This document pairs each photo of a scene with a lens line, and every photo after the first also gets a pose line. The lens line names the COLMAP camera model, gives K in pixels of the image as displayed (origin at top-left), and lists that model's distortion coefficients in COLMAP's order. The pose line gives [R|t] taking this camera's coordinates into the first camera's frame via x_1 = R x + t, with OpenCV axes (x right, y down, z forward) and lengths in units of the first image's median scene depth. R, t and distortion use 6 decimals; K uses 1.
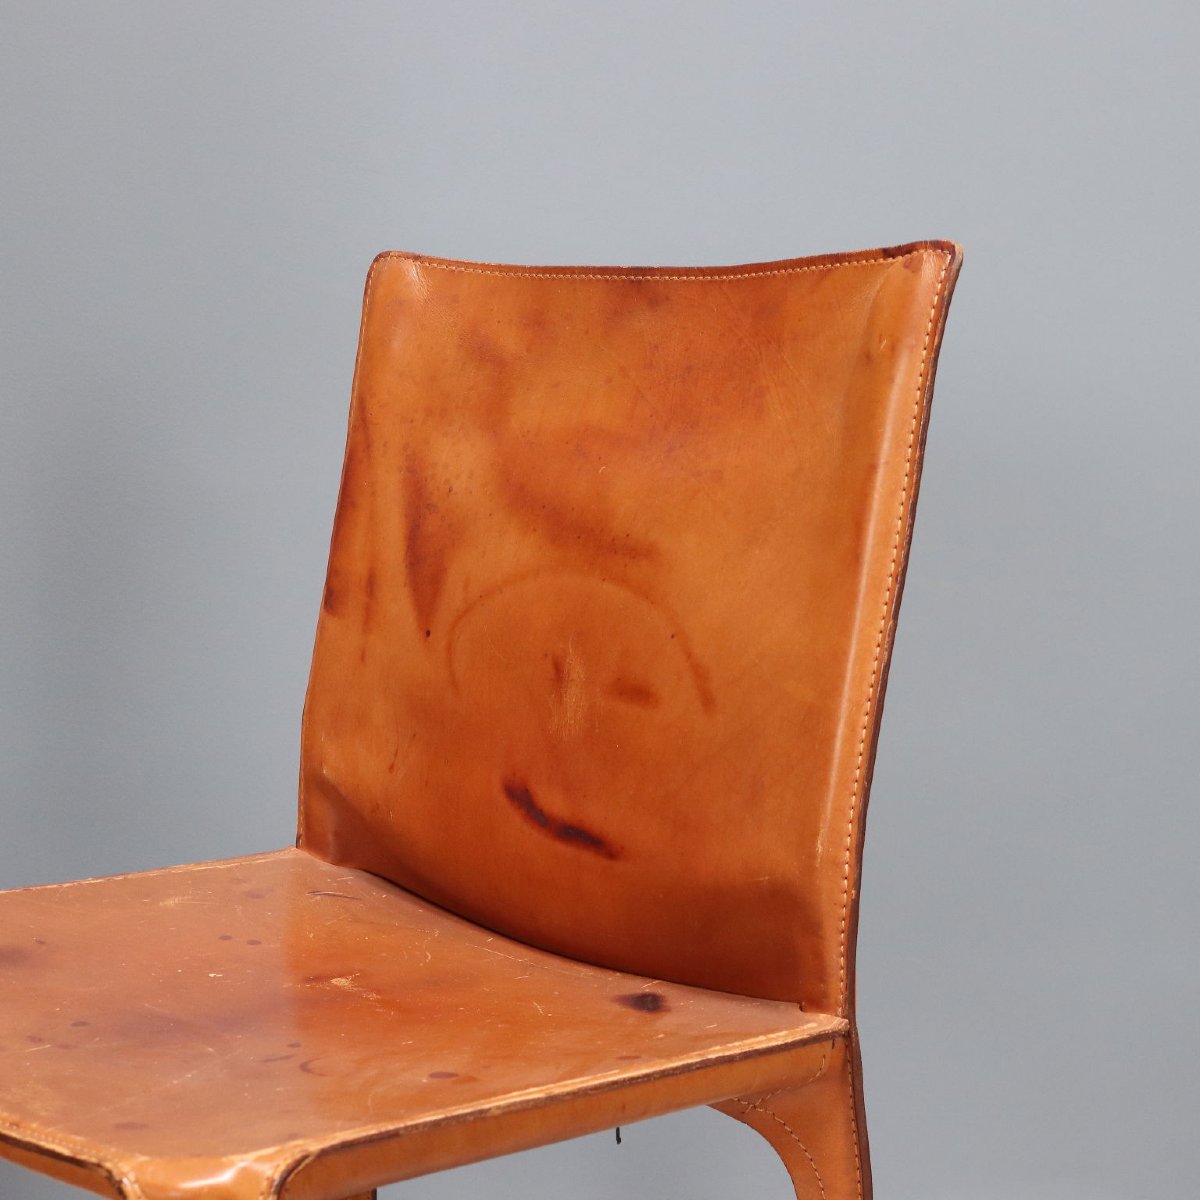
lens RADIAL K [[2256.0, 0, 600.0], [0, 2256.0, 600.0], [0, 0, 1]] dist [-0.018190, 0.227502]
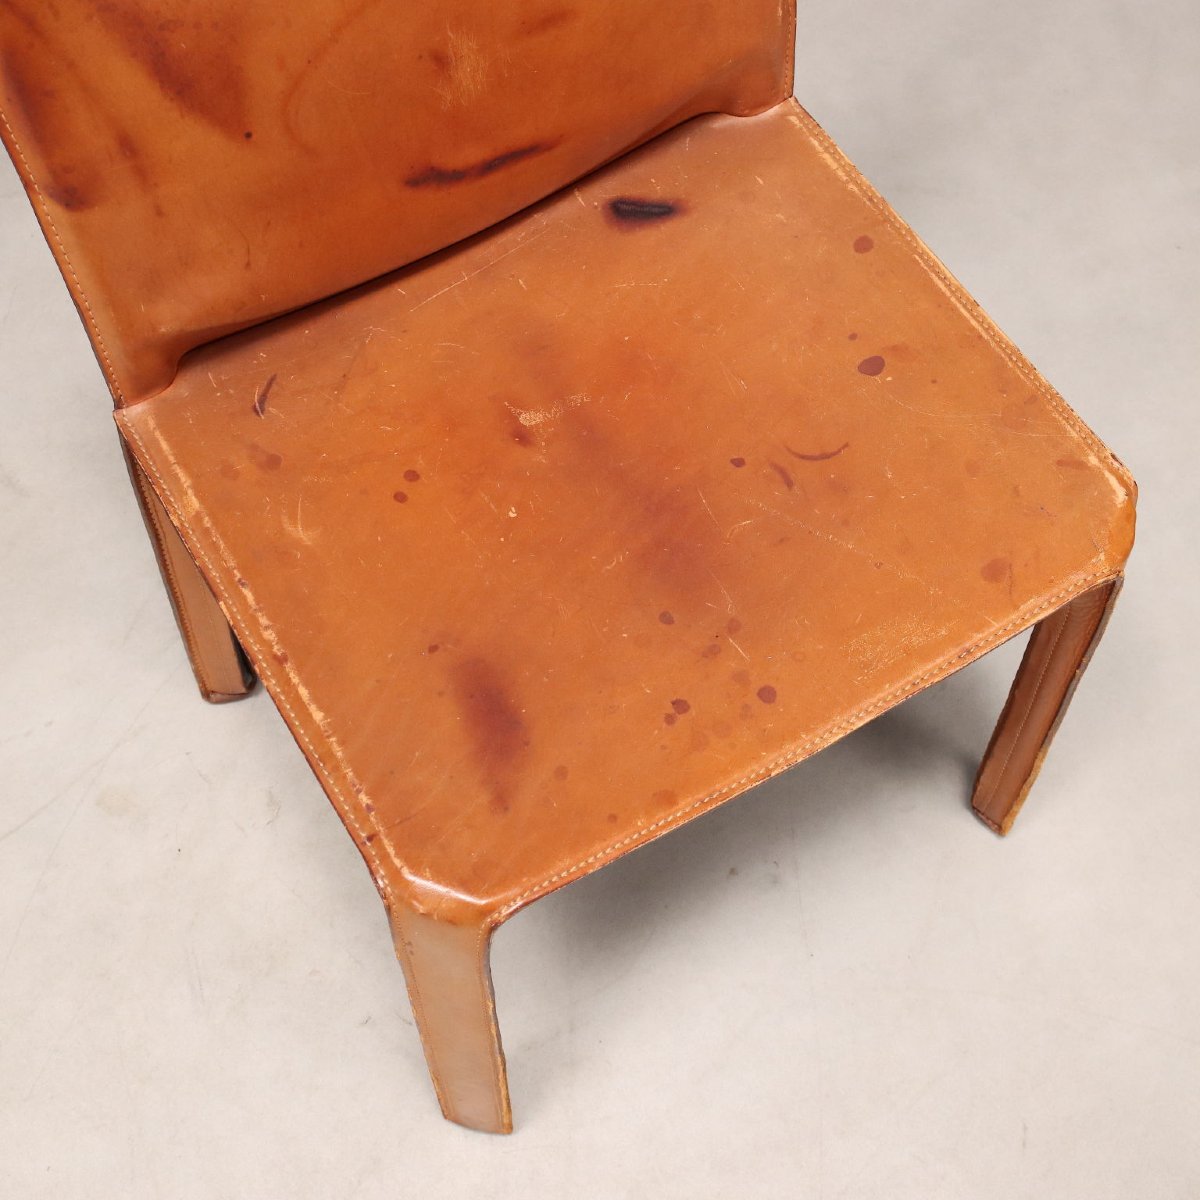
lens RADIAL K [[1814.3, 0, 600.0], [0, 1814.3, 600.0], [0, 0, 1]] dist [-0.003865, -0.055431]
pose [[0.216717, -0.874964, 0.432981, -0.546952], [0.132412, 0.465768, 0.874944, -0.535841], [-0.967213, -0.132283, 0.216796, 0.742532]]
